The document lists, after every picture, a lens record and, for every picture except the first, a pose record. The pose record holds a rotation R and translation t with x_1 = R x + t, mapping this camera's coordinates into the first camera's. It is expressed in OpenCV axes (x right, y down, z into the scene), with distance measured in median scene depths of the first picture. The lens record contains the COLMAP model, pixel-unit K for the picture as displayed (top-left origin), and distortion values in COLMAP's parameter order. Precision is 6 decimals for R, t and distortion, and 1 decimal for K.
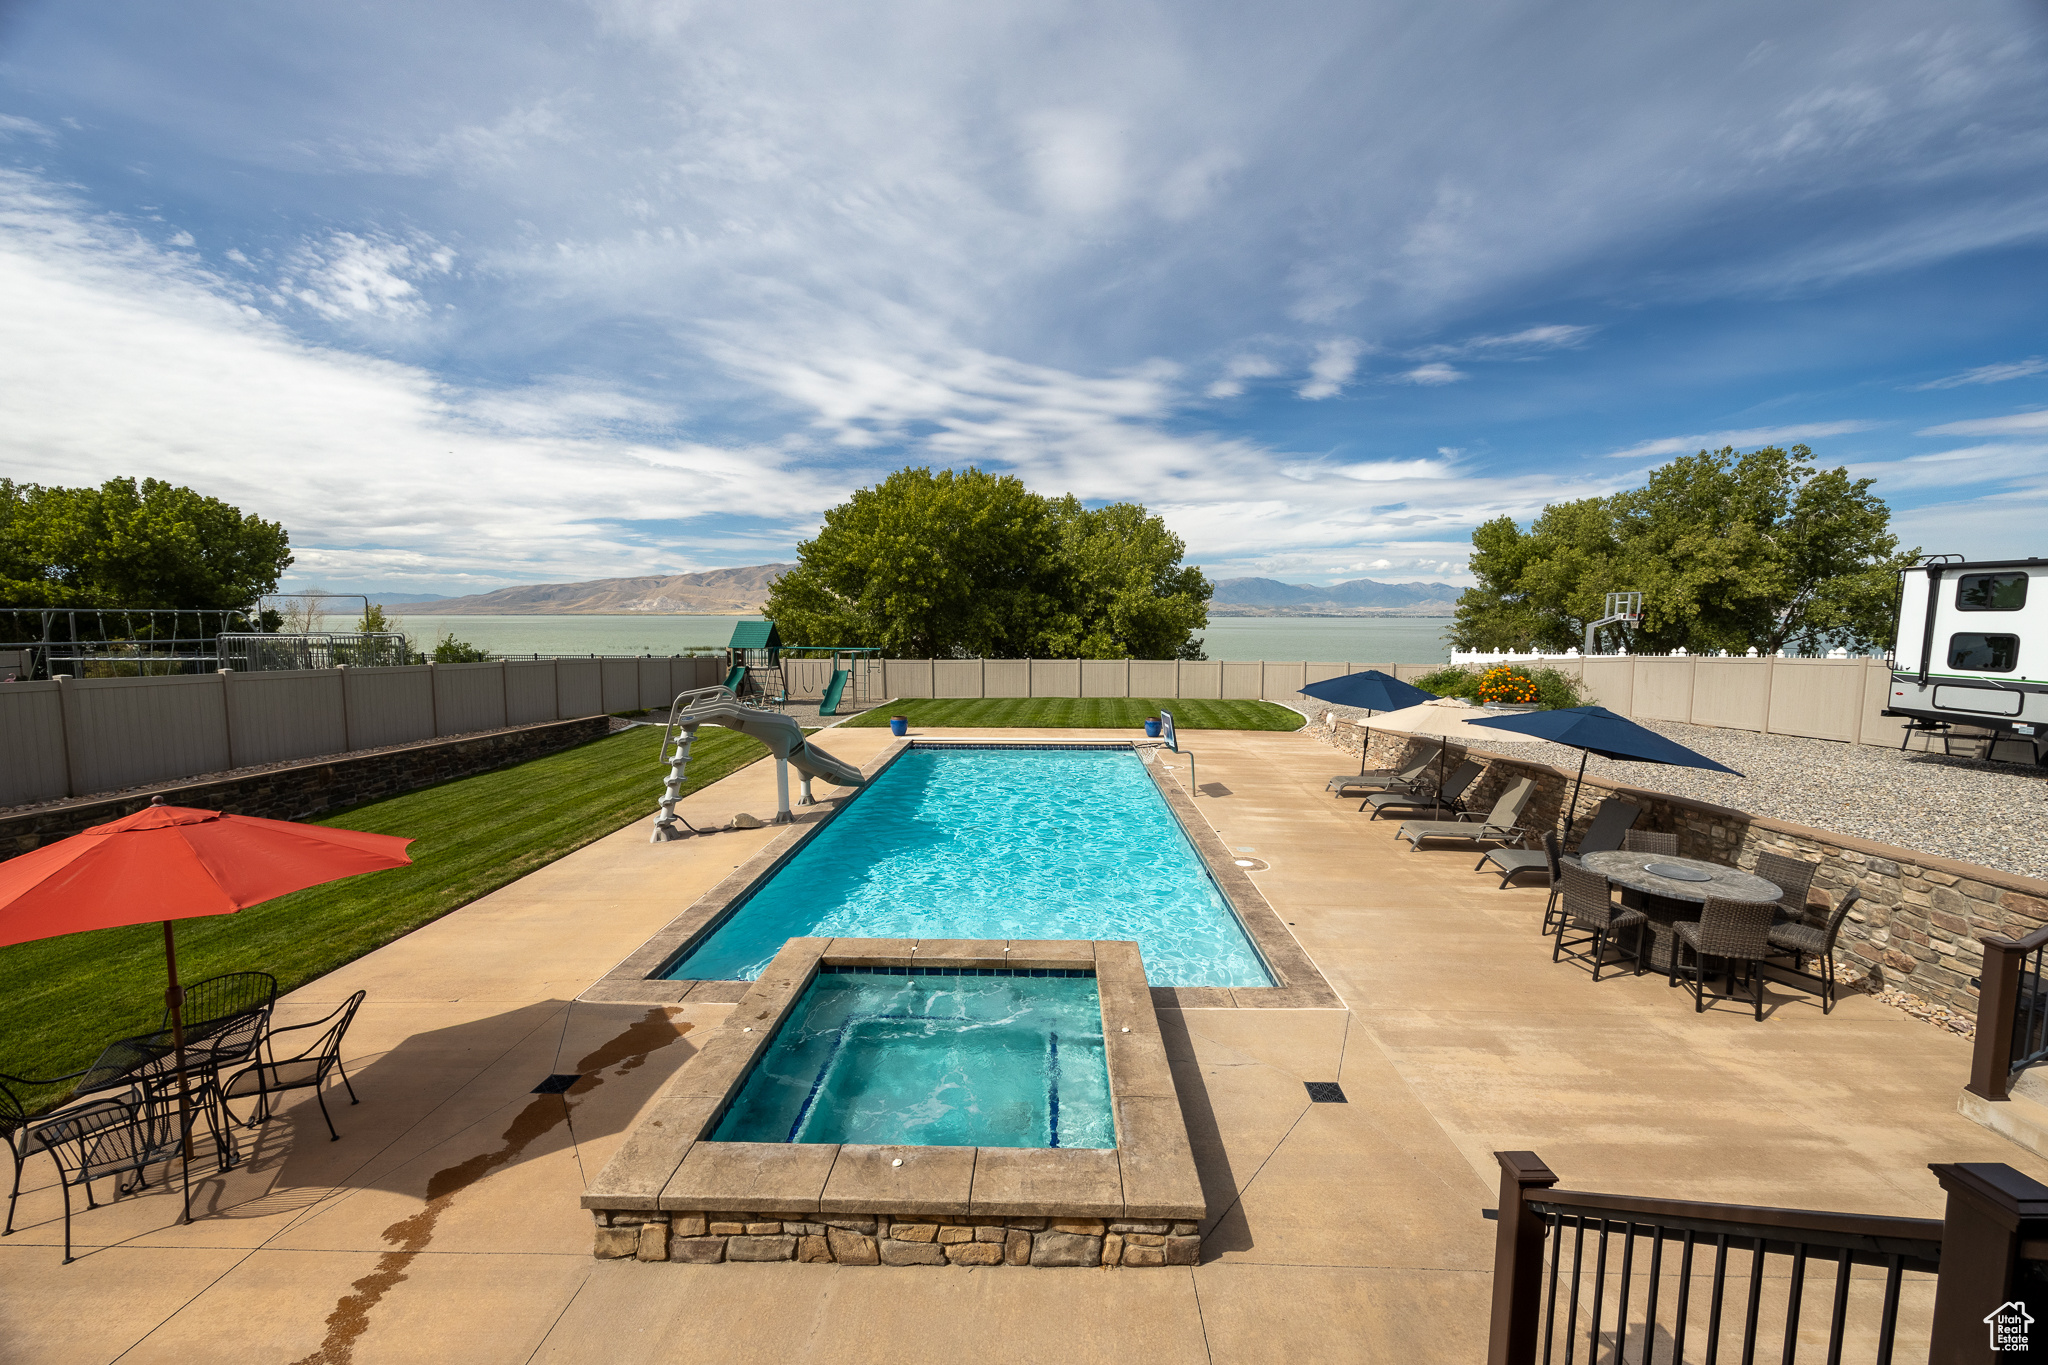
lens RADIAL K [[776.7, 0, 1036.4], [0, 776.7, 692.7], [0, 0, 1]] dist [-0.003659, 0.000652]
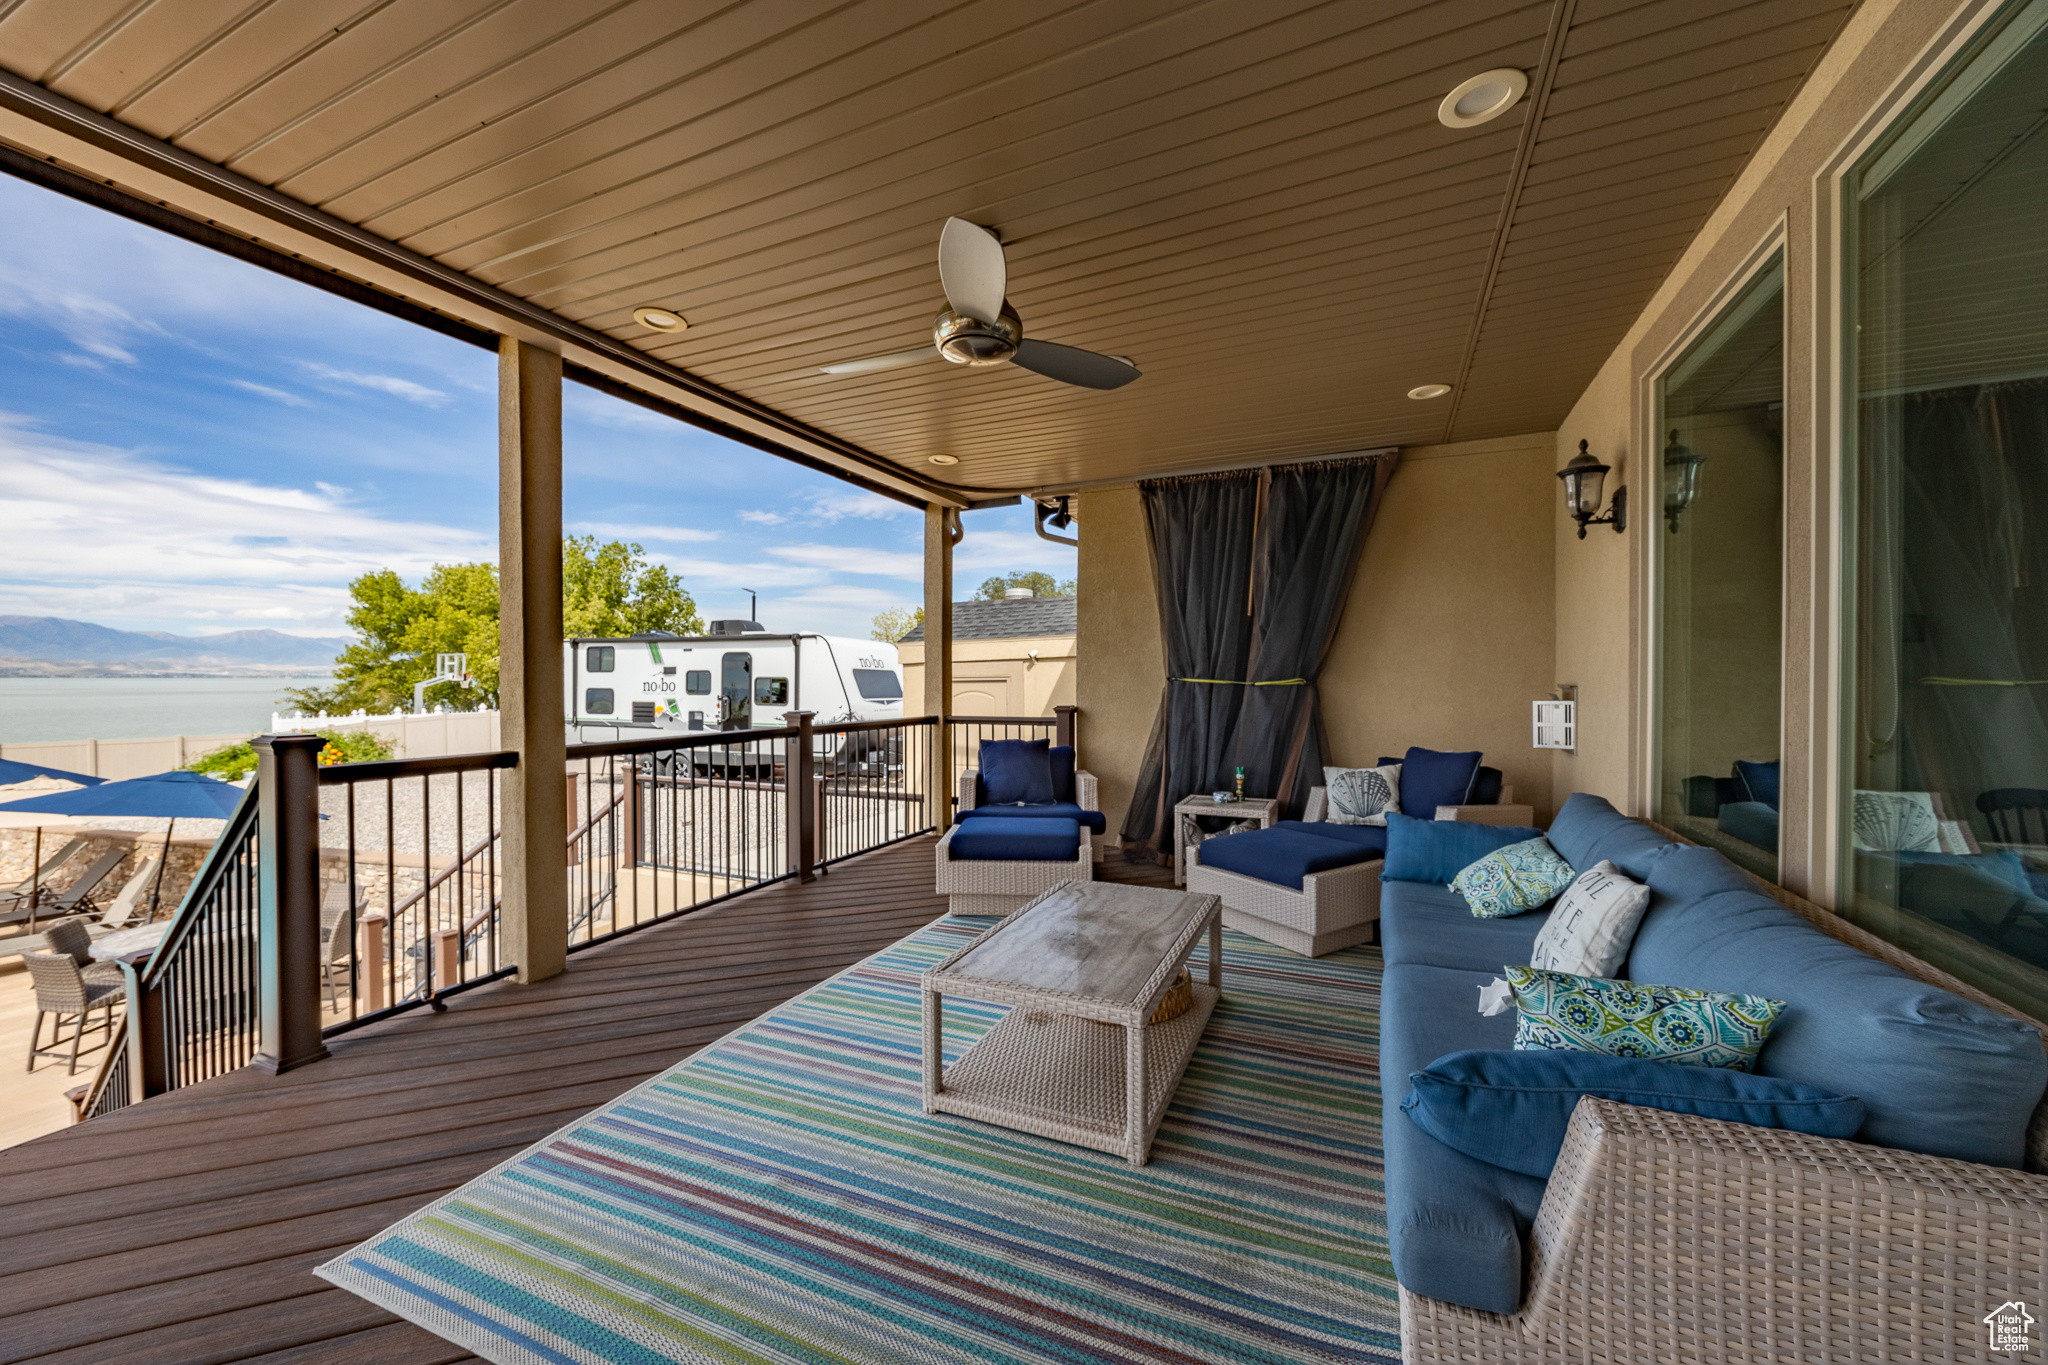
lens RADIAL K [[776.7, 0, 1034.5], [0, 776.7, 680.1], [0, 0, 1]] dist [-0.003659, 0.000652]
pose [[0.382506, -0.003853, 0.923945, 0.074059], [0.090195, 0.995371, -0.033189, 0.010024], [-0.919540, 0.096030, 0.381083, -0.098509]]
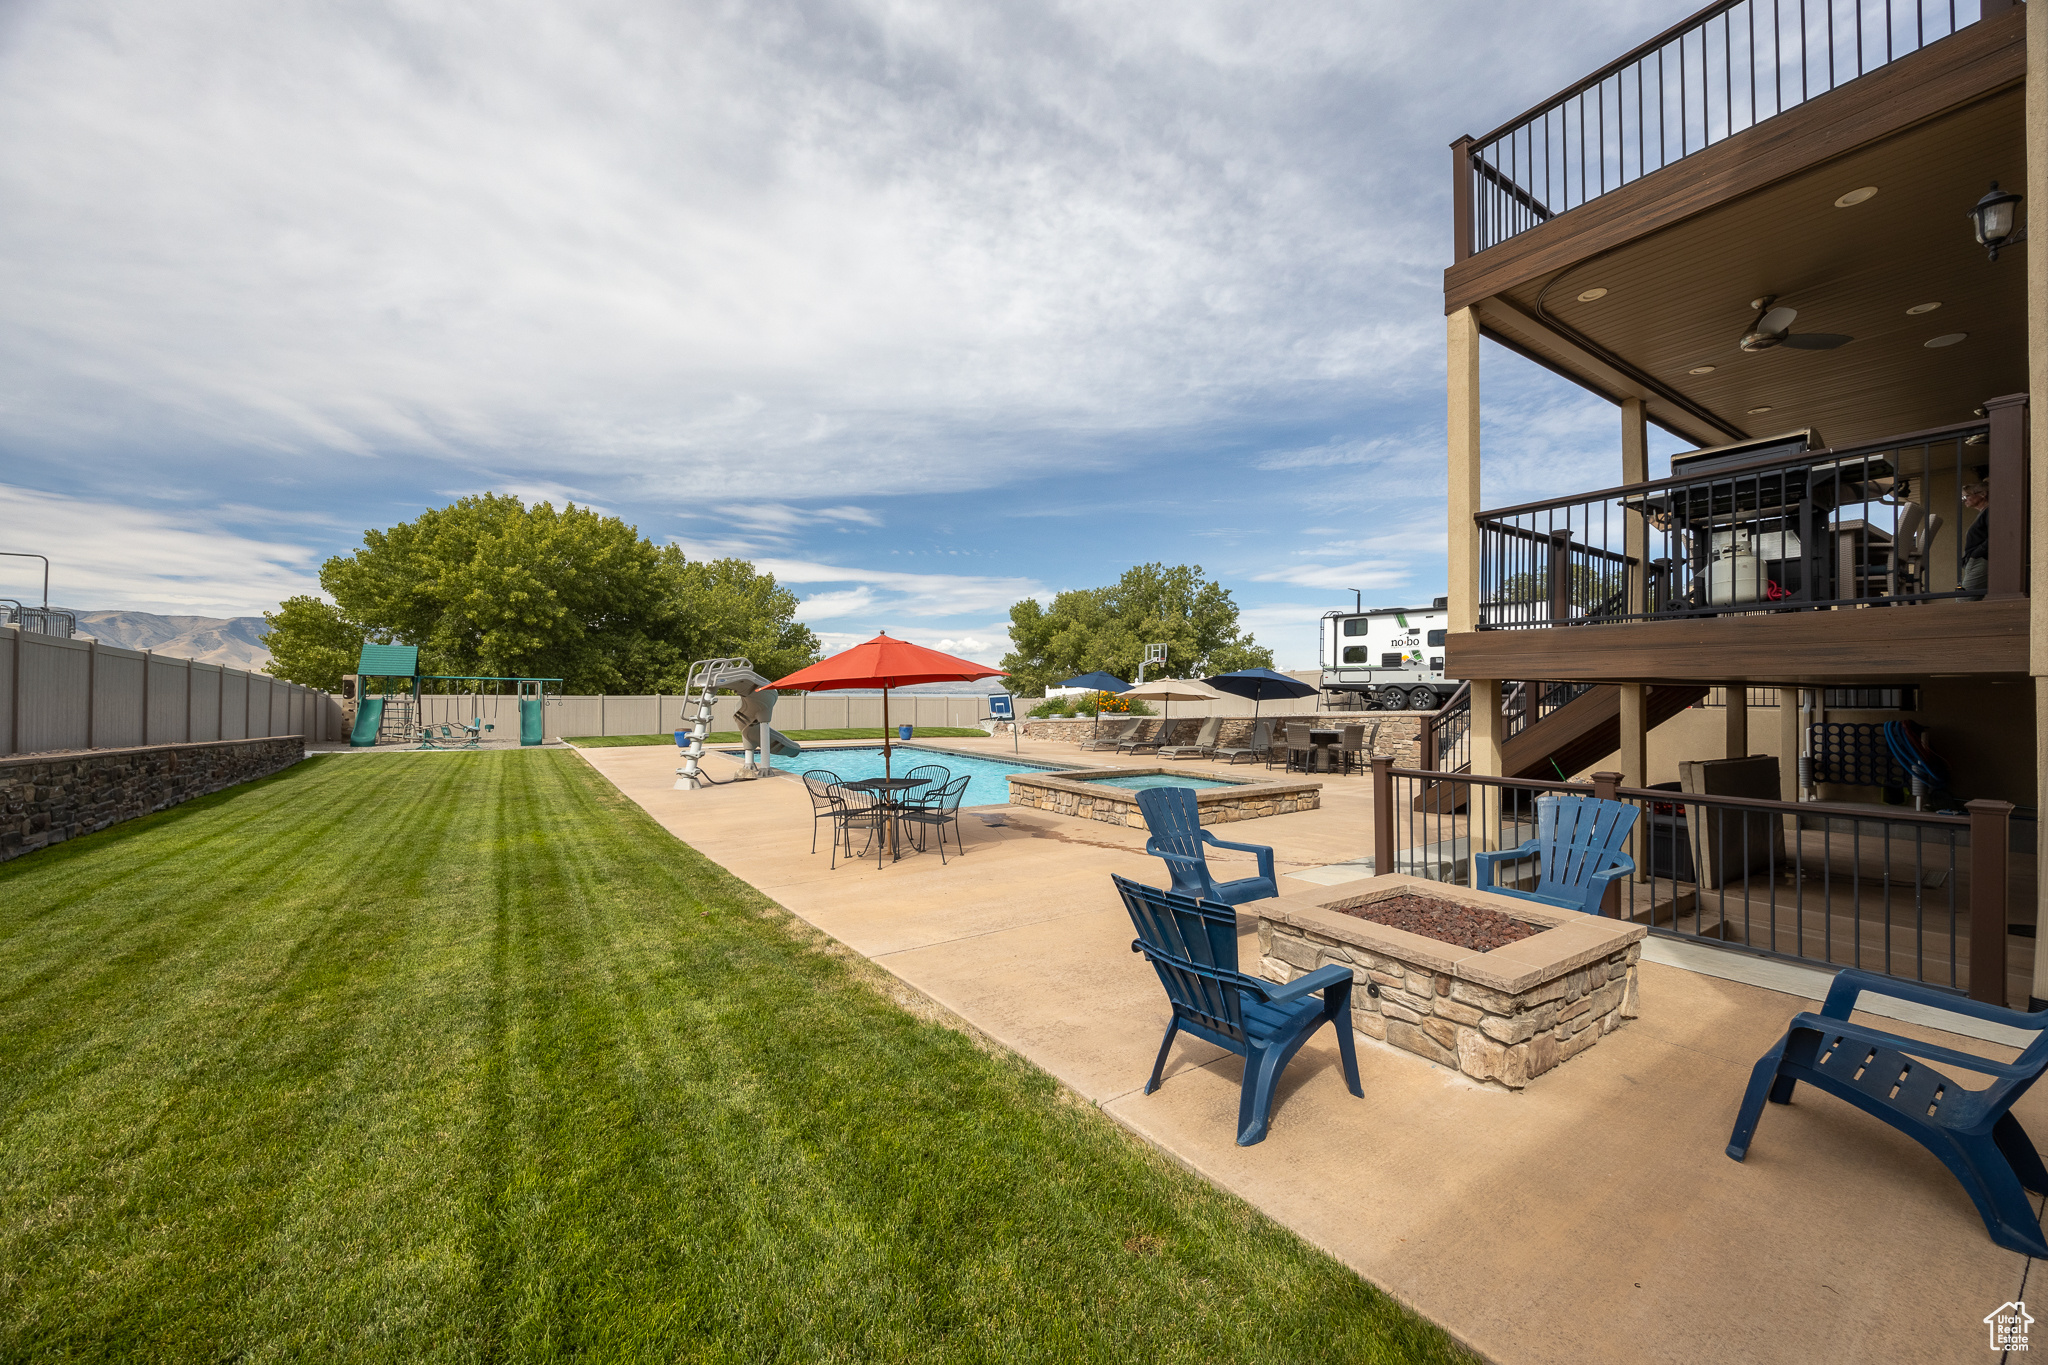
lens RADIAL K [[776.7, 0, 1034.9], [0, 776.7, 689.0], [0, 0, 1]] dist [-0.003659, 0.000652]
pose [[0.812430, 0.005233, 0.583035, -0.277830], [0.054136, 0.994963, -0.084367, 0.063310], [-0.580540, 0.100105, 0.808054, -0.083769]]
